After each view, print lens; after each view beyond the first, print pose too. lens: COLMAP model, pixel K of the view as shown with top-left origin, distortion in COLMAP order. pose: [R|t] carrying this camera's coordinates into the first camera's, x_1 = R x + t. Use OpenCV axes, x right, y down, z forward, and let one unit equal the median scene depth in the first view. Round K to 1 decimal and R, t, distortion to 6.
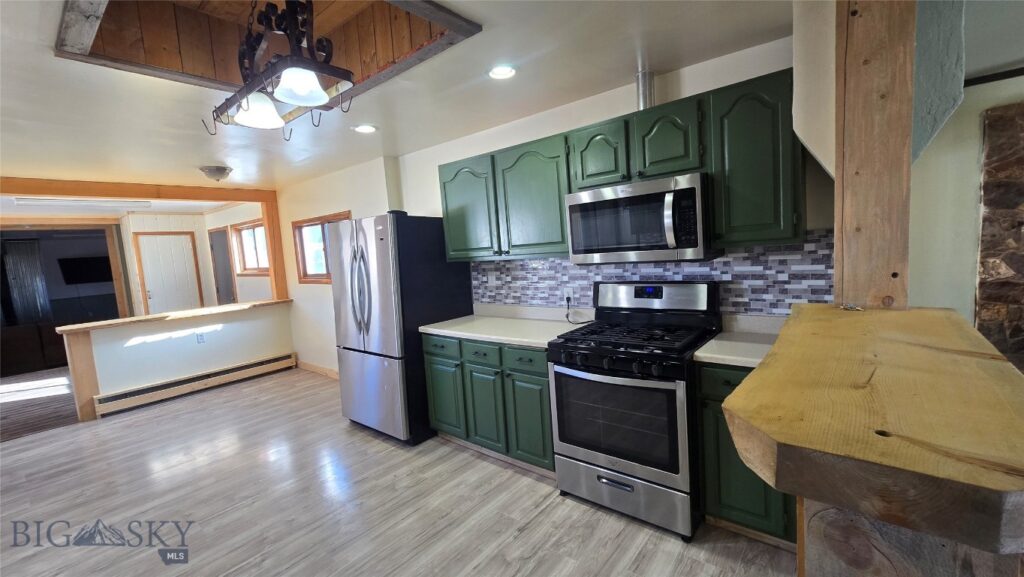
lens RADIAL K [[421.9, 0, 510.2], [0, 421.9, 288.3], [0, 0, 1]] dist [0.003016, 0.000240]
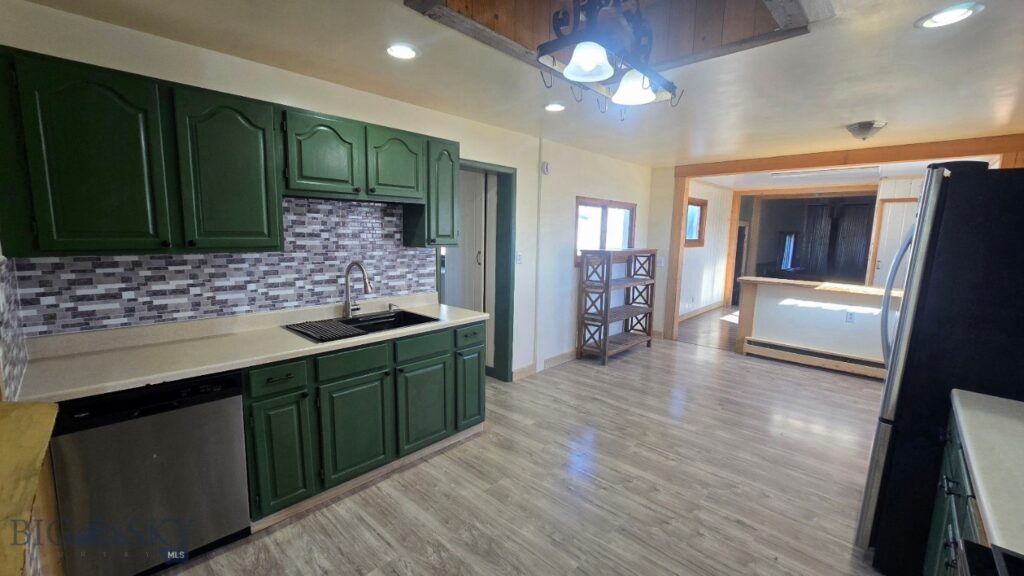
lens RADIAL K [[421.9, 0, 510.2], [0, 421.9, 287.8], [0, 0, 1]] dist [0.003016, 0.000240]
pose [[-0.071860, 0.202402, -0.976663, 0.312655], [-0.118837, 0.970482, 0.209864, -0.076196], [0.990310, 0.131144, -0.045686, 0.478189]]
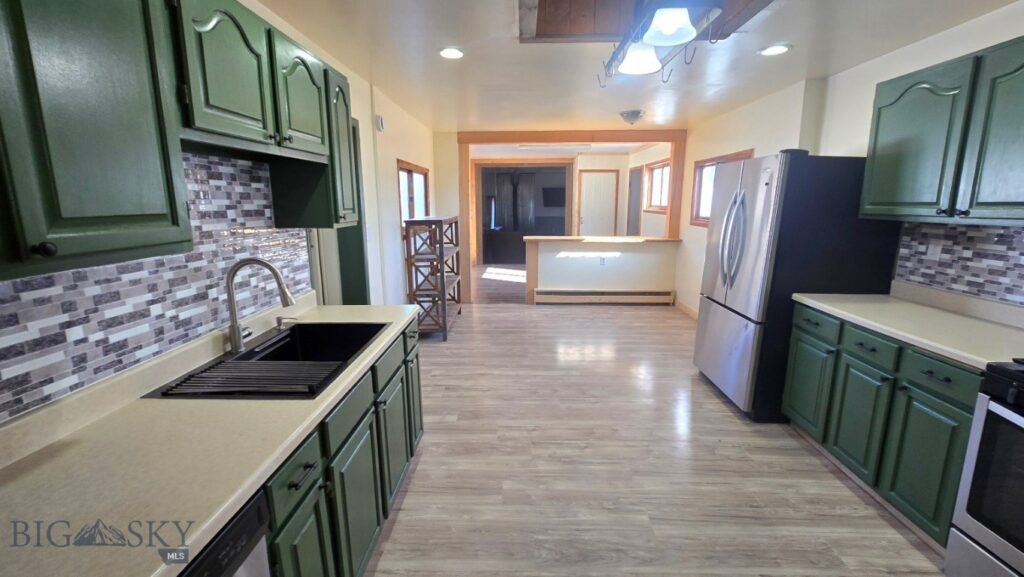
lens RADIAL K [[436.0, 0, 509.0], [0, 436.0, 285.5], [0, 0, 1]] dist [0.000255, -0.000099]
pose [[0.612783, 0.218130, -0.759550, 0.092399], [-0.121351, 0.975724, 0.182308, -0.012425], [0.780878, -0.019543, 0.624378, 0.028806]]
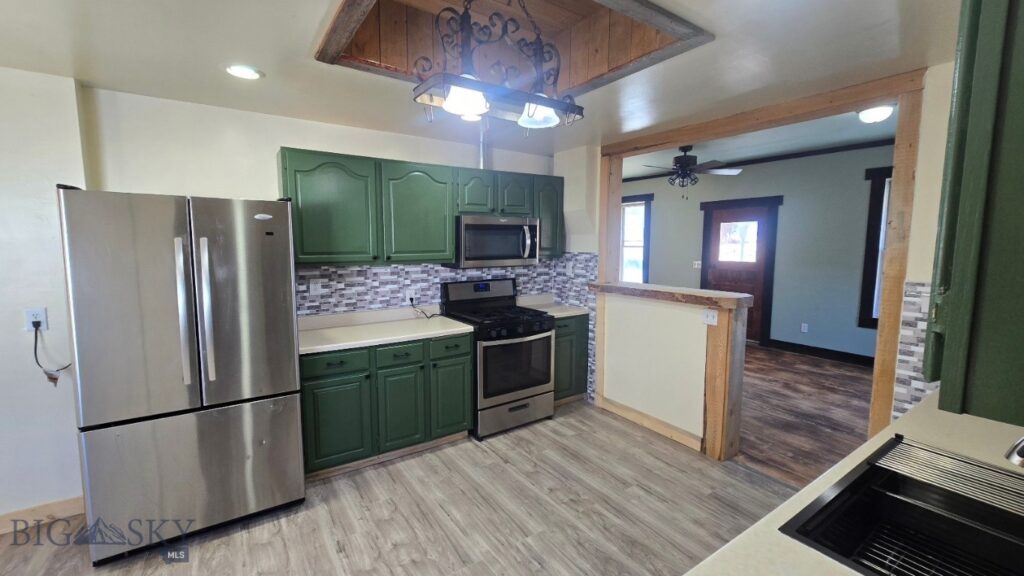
lens RADIAL K [[415.0, 0, 516.7], [0, 415.0, 285.4], [0, 0, 1]] dist [-0.000077, 0.000057]
pose [[0.277300, -0.030199, 0.960309, -0.862145], [0.077361, 0.996962, 0.009013, -0.000983], [-0.957664, 0.071791, 0.278794, 0.392284]]
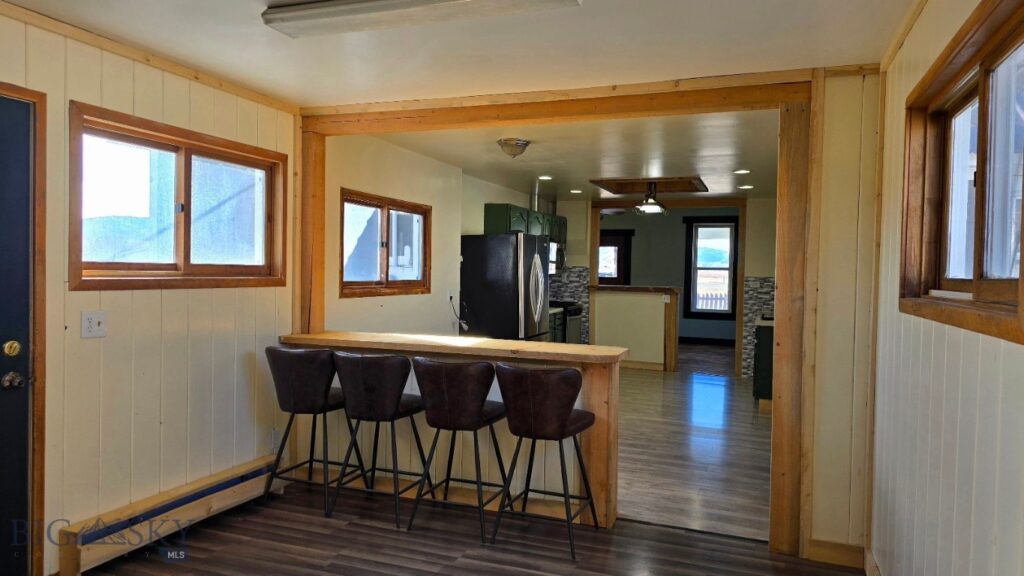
lens RADIAL K [[665.3, 0, 512.0], [0, 665.3, 288.0], [0, 0, 1]] dist [0.003545, -0.000366]
pose [[-0.322173, 0.034431, 0.946055, -2.419692], [0.101490, 0.994835, -0.001644, 0.000818], [-0.941225, 0.095485, -0.324003, 1.840892]]
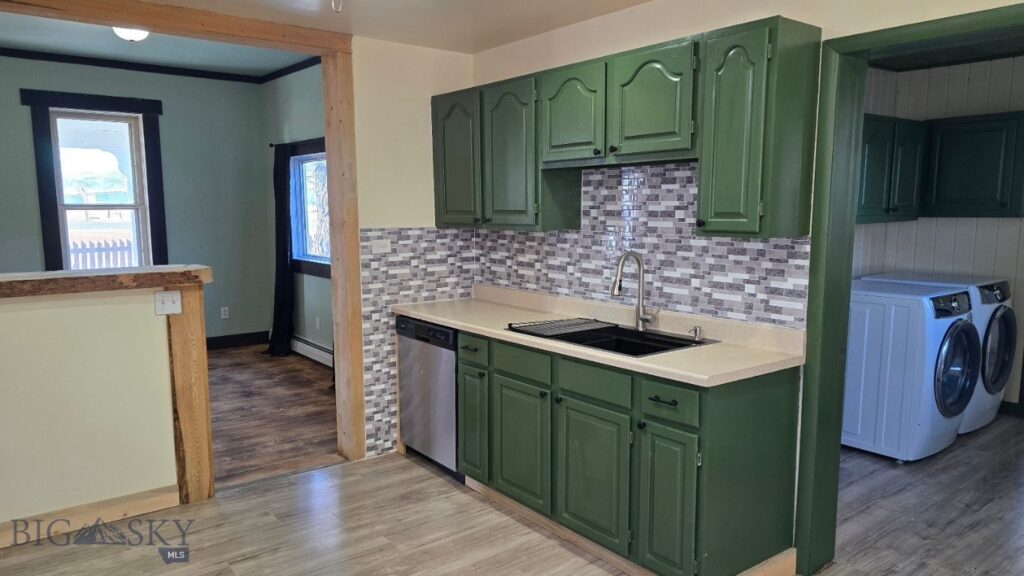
lens RADIAL K [[690.3, 0, 473.8], [0, 690.3, 302.5], [0, 0, 1]] dist [0.038319, -0.001492]
pose [[-0.968303, 0.034862, 0.247333, -0.543065], [0.090350, 0.972047, 0.216706, -0.074139], [-0.232864, 0.232184, -0.944386, 1.139376]]
